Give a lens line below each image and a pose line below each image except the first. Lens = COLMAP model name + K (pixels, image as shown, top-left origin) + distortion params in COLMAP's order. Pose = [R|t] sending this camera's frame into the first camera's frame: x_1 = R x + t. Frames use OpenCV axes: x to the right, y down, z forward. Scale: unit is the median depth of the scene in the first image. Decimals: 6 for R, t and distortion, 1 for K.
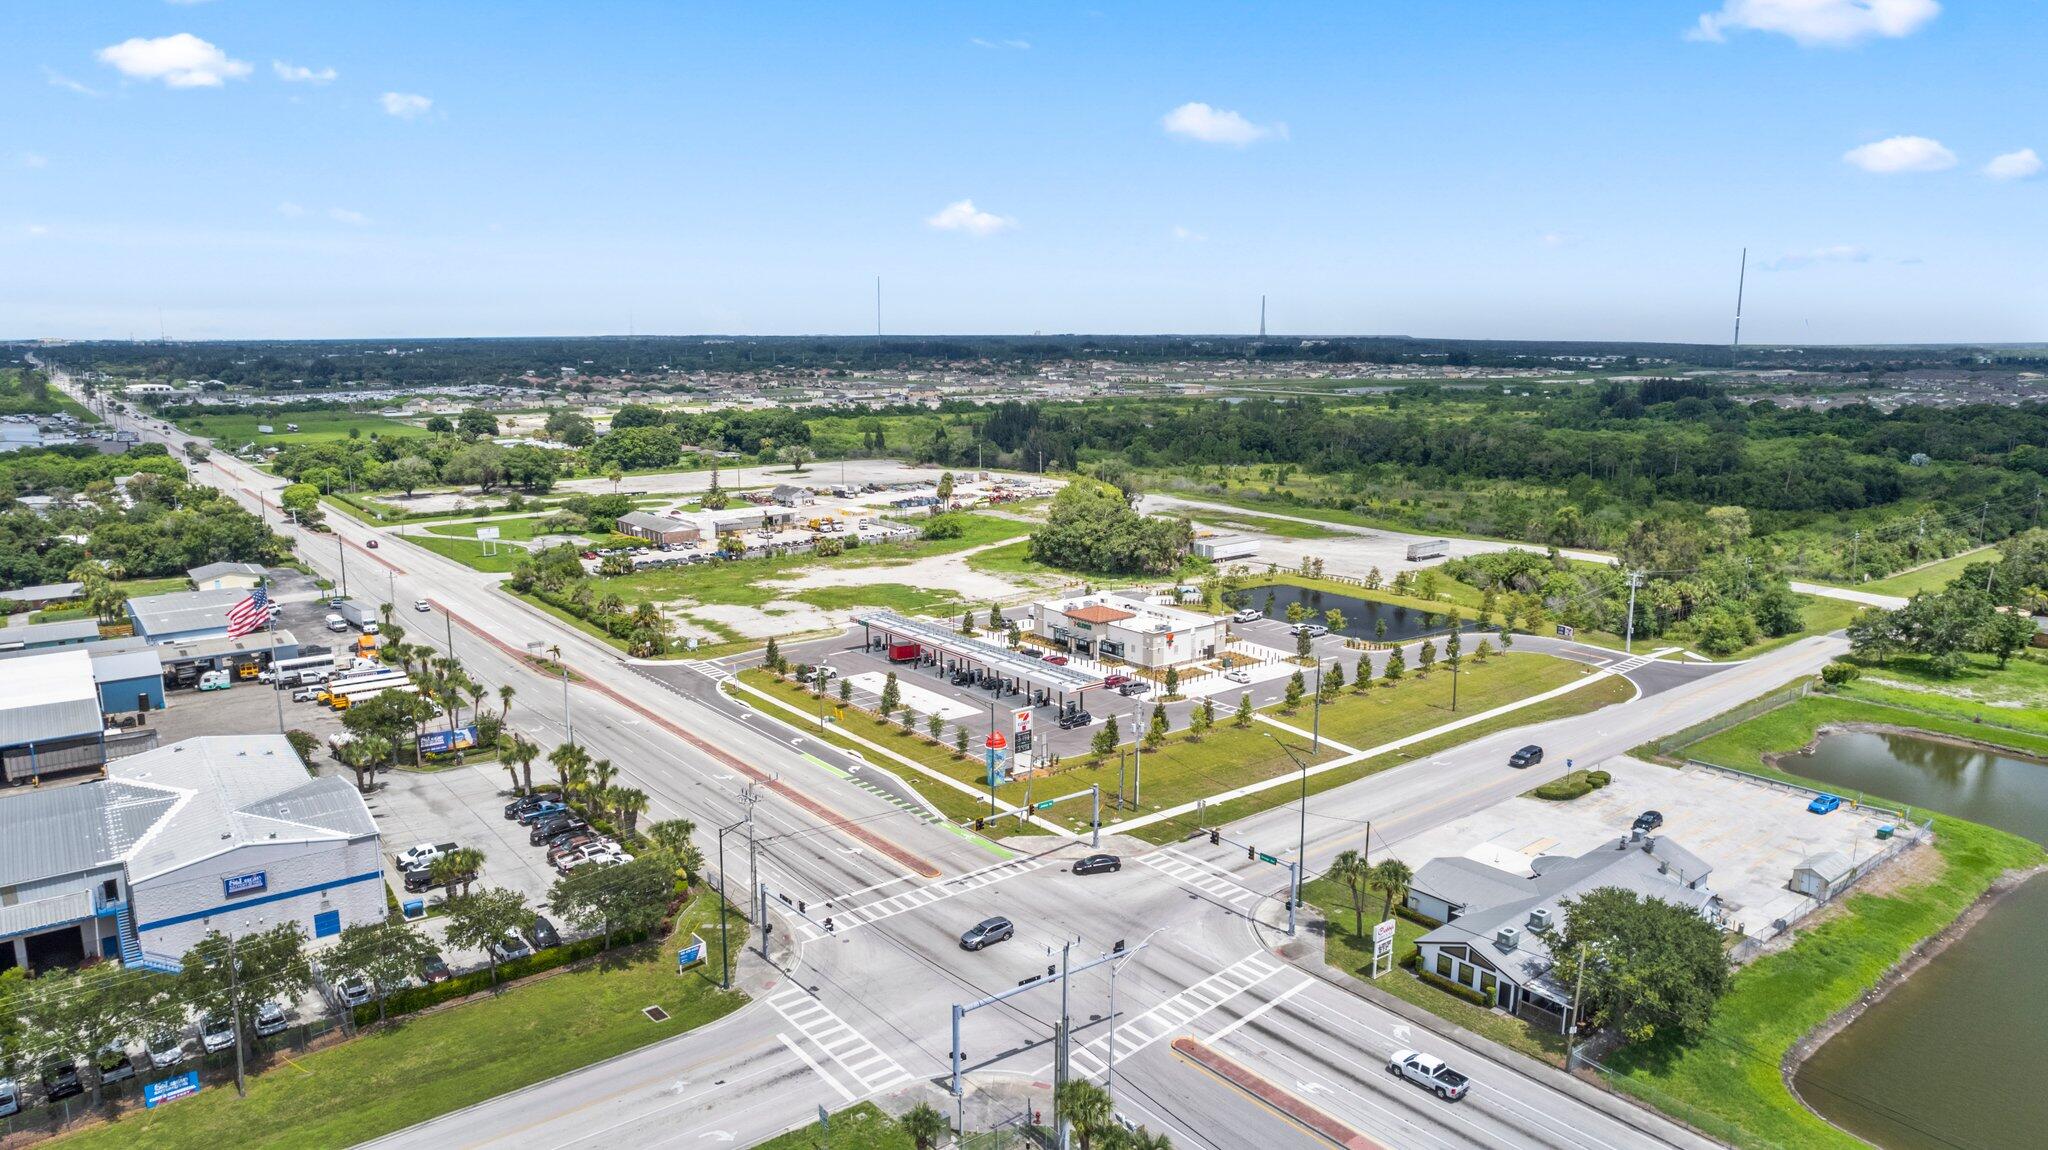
lens RADIAL K [[1309.1, 0, 1028.5], [0, 1309.1, 576.1], [0, 0, 1]] dist [-0.065539, 0.054653]
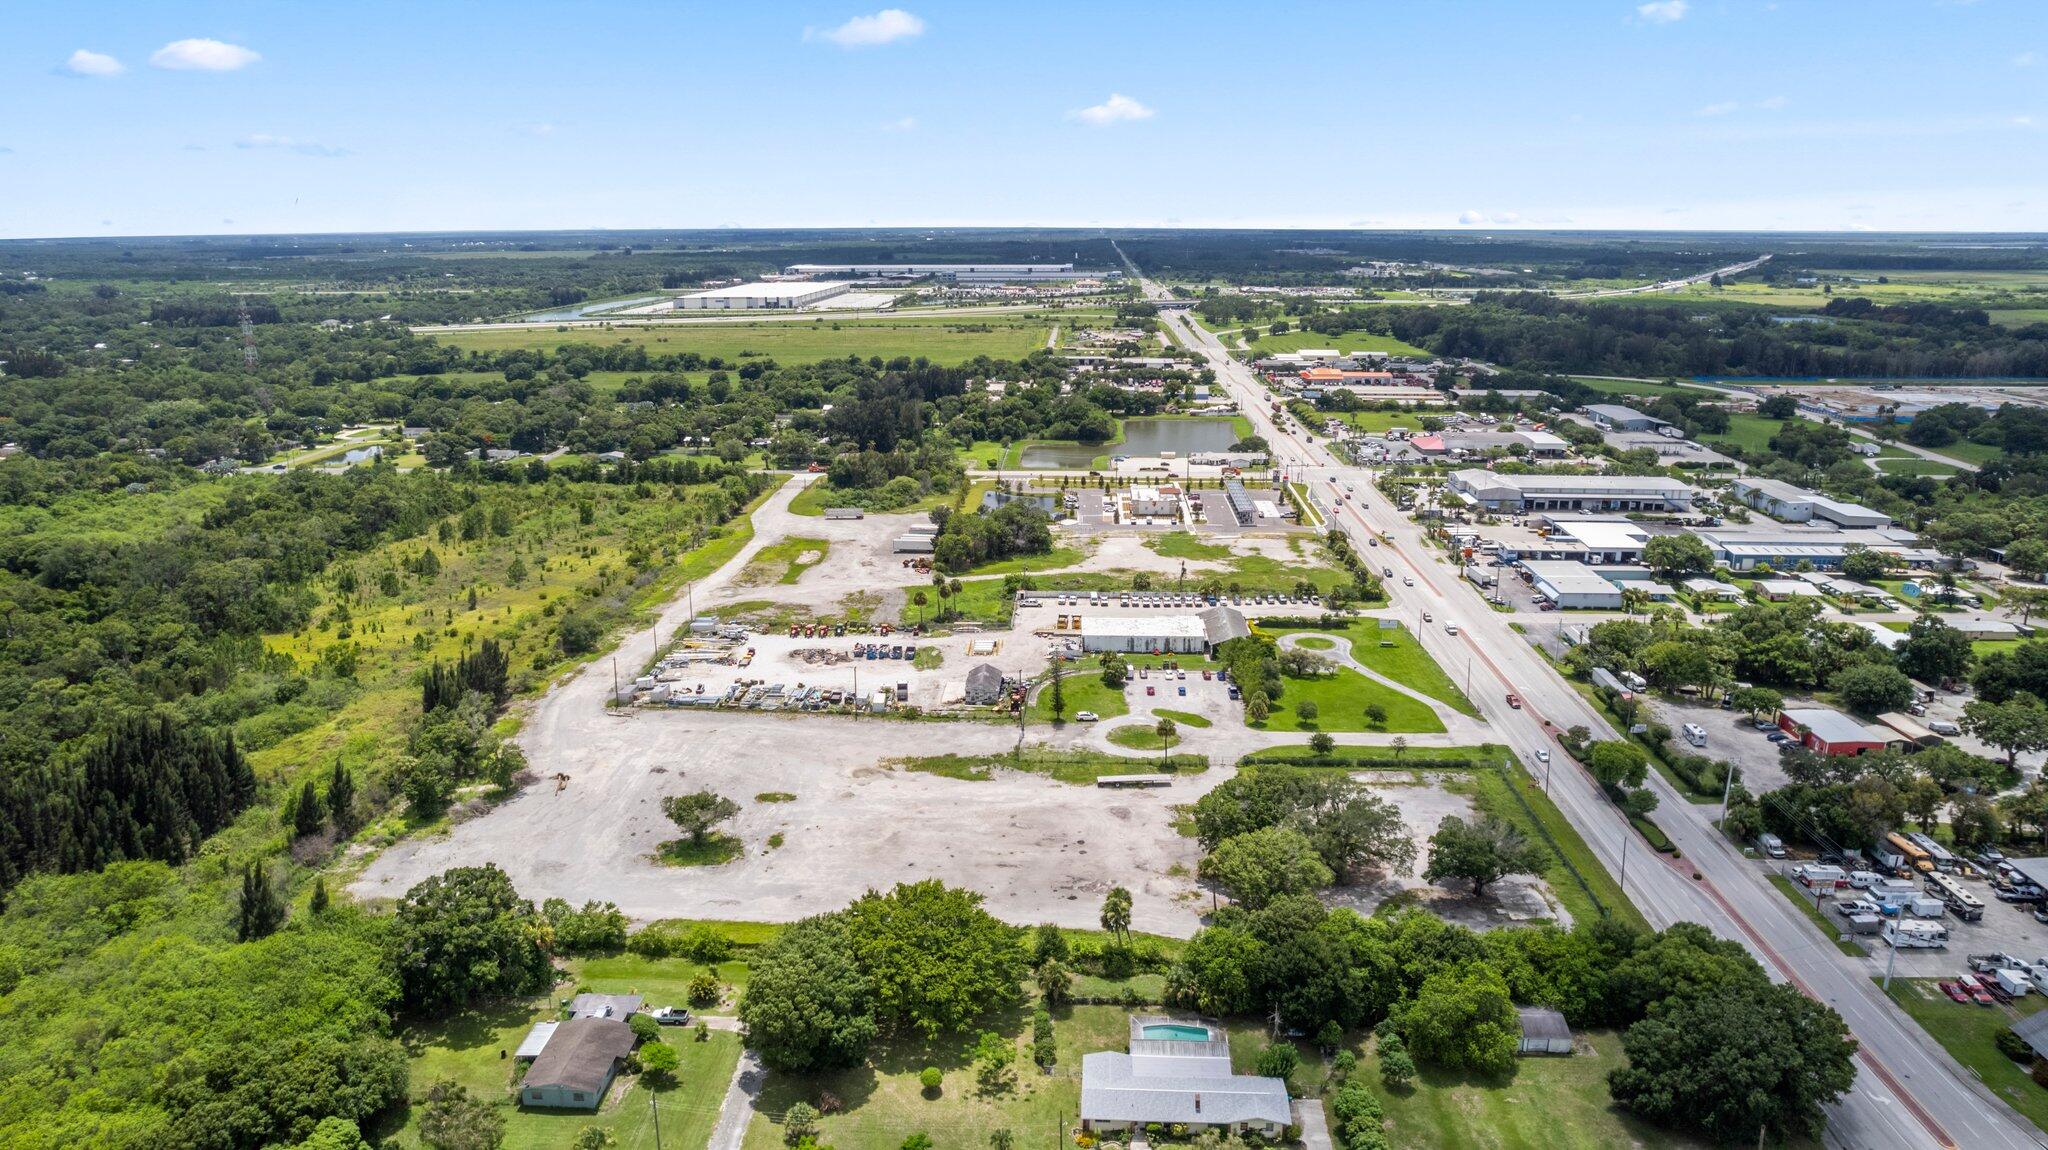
lens RADIAL K [[1309.1, 0, 1028.9], [0, 1309.1, 576.0], [0, 0, 1]] dist [-0.065539, 0.054653]
pose [[-0.754404, -0.171863, 0.633513, -1.490932], [0.122963, 0.911031, 0.393578, -0.923500], [-0.644791, 0.374815, -0.666152, 3.253884]]
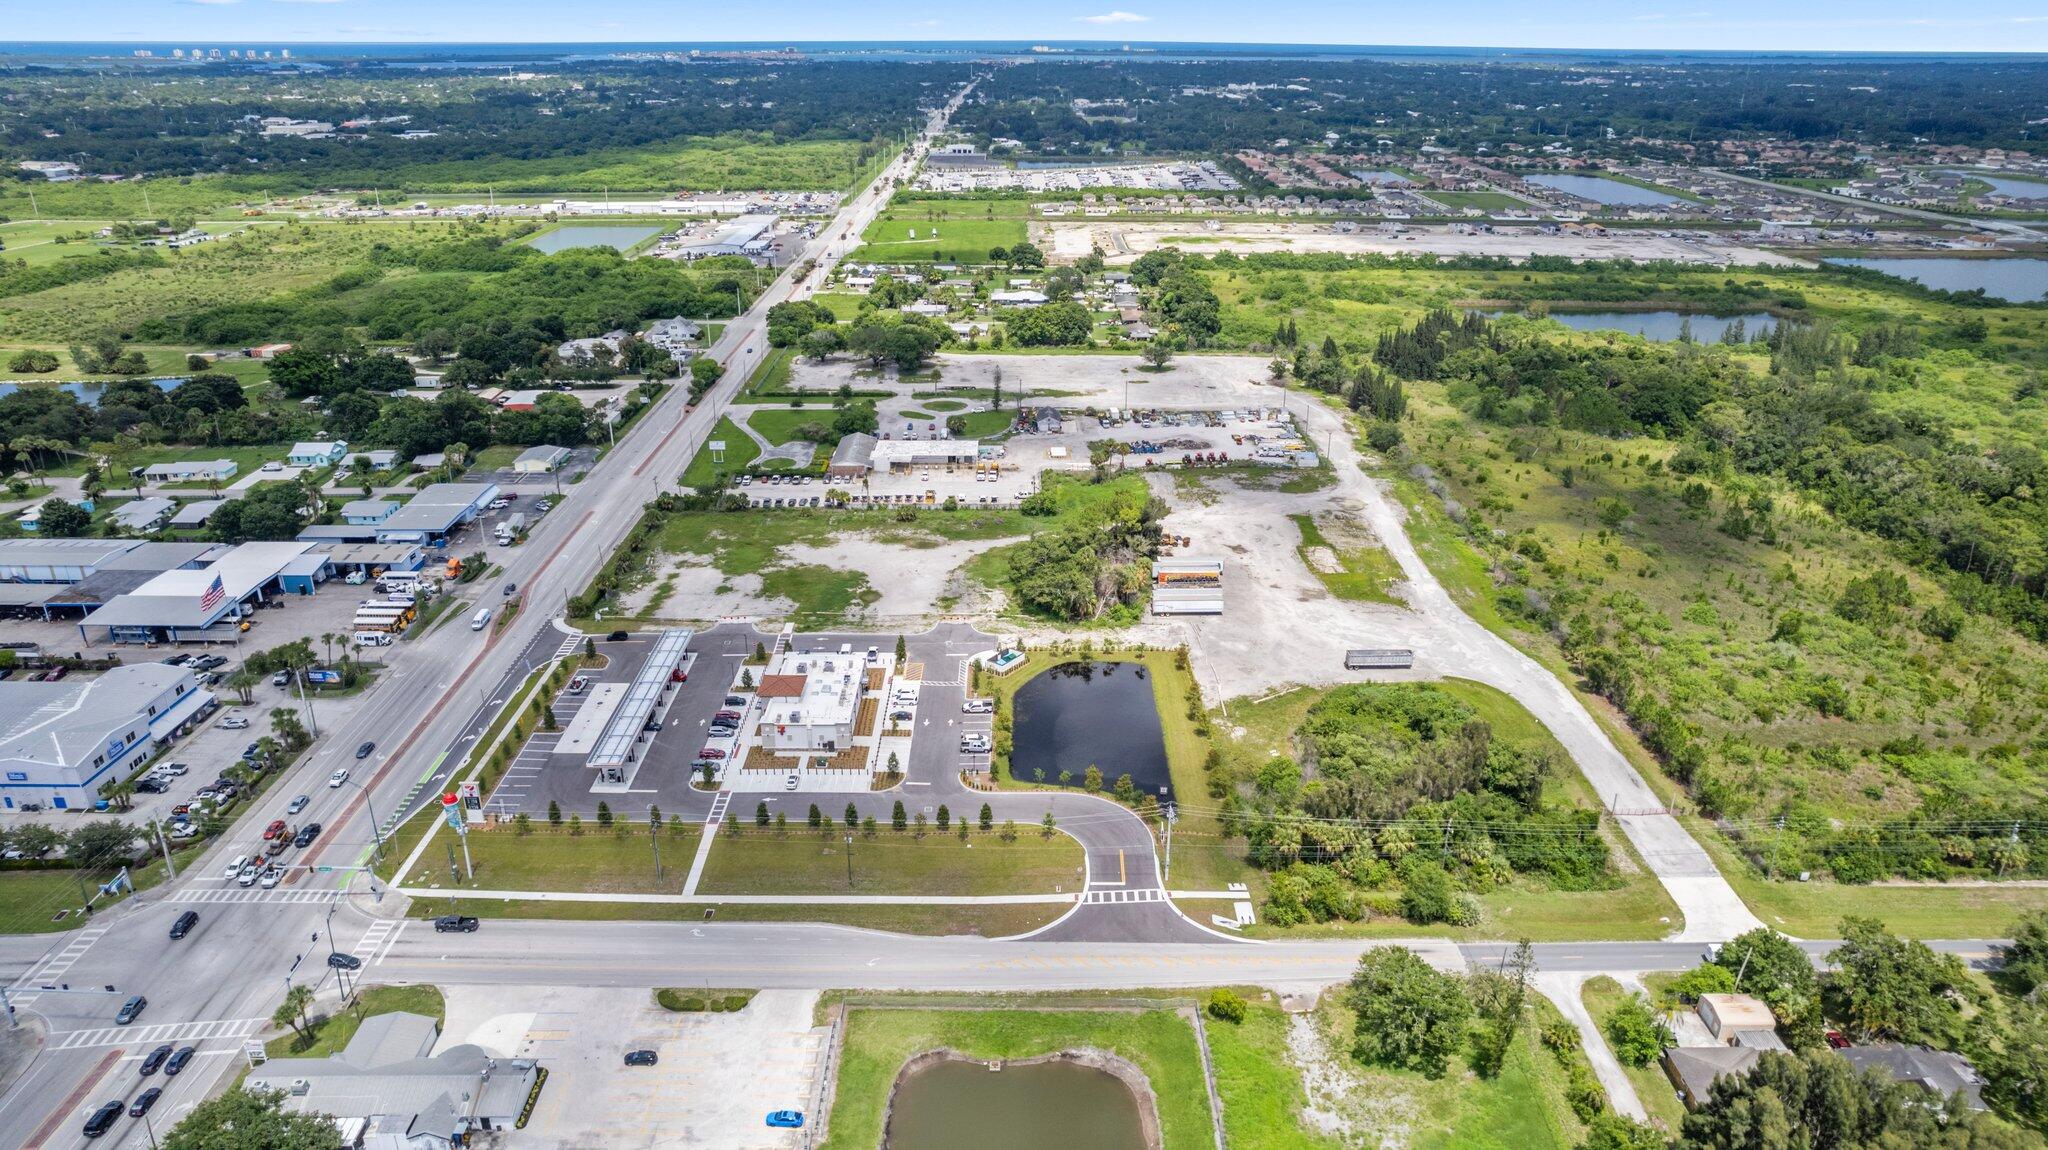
lens RADIAL K [[1309.1, 0, 1032.9], [0, 1309.1, 567.2], [0, 0, 1]] dist [-0.065539, 0.054653]
pose [[0.786562, 0.237634, -0.569957, 1.034252], [-0.118056, 0.963833, 0.238933, -0.450391], [0.606122, -0.120649, 0.786168, 0.245679]]
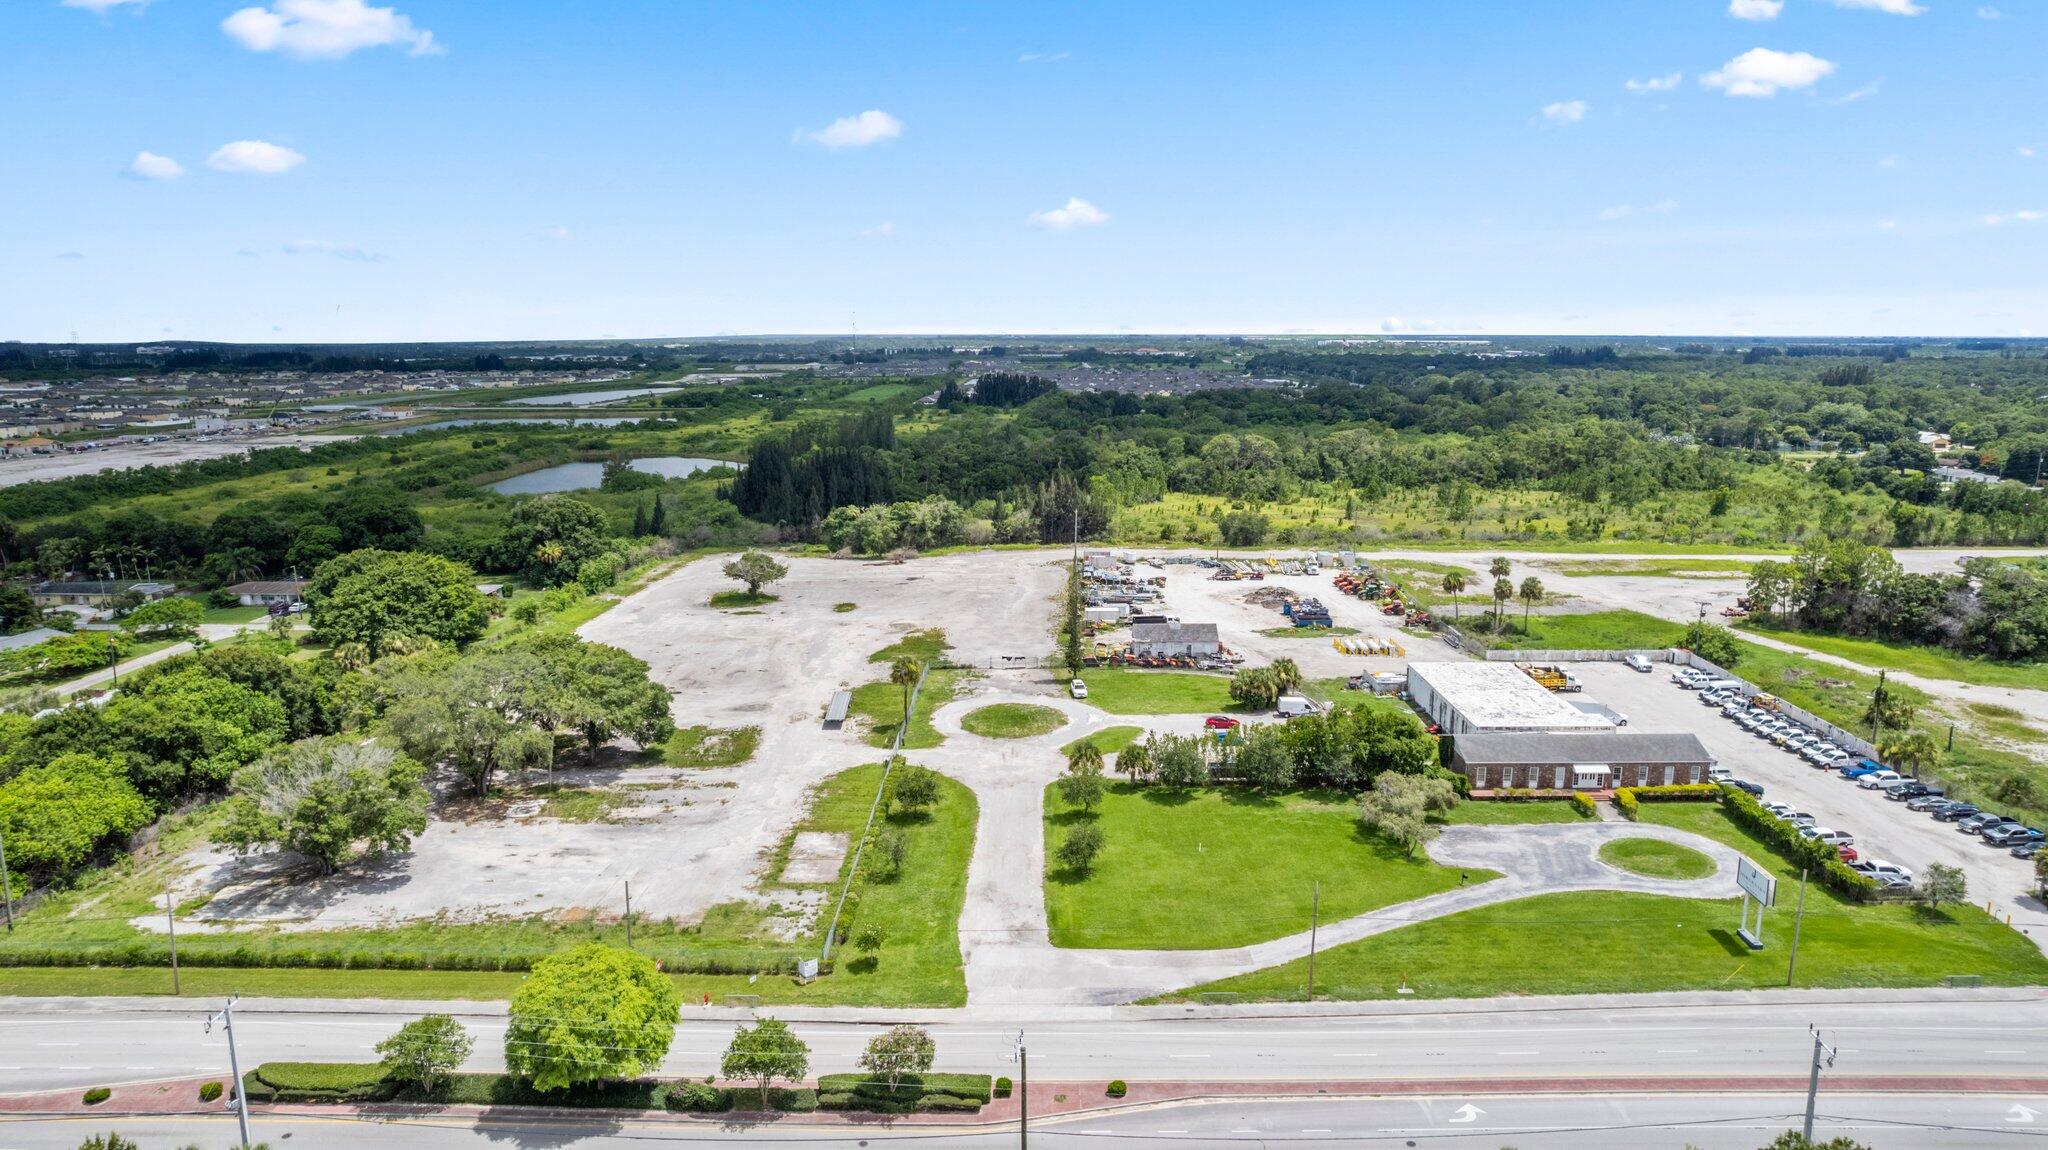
lens RADIAL K [[1309.1, 0, 1022.3], [0, 1309.1, 576.2], [0, 0, 1]] dist [-0.065539, 0.054653]
pose [[0.632743, -0.143141, 0.761017, -1.368800], [0.143587, 0.987412, 0.066339, -0.290441], [-0.760933, 0.067297, 0.645331, 1.555241]]
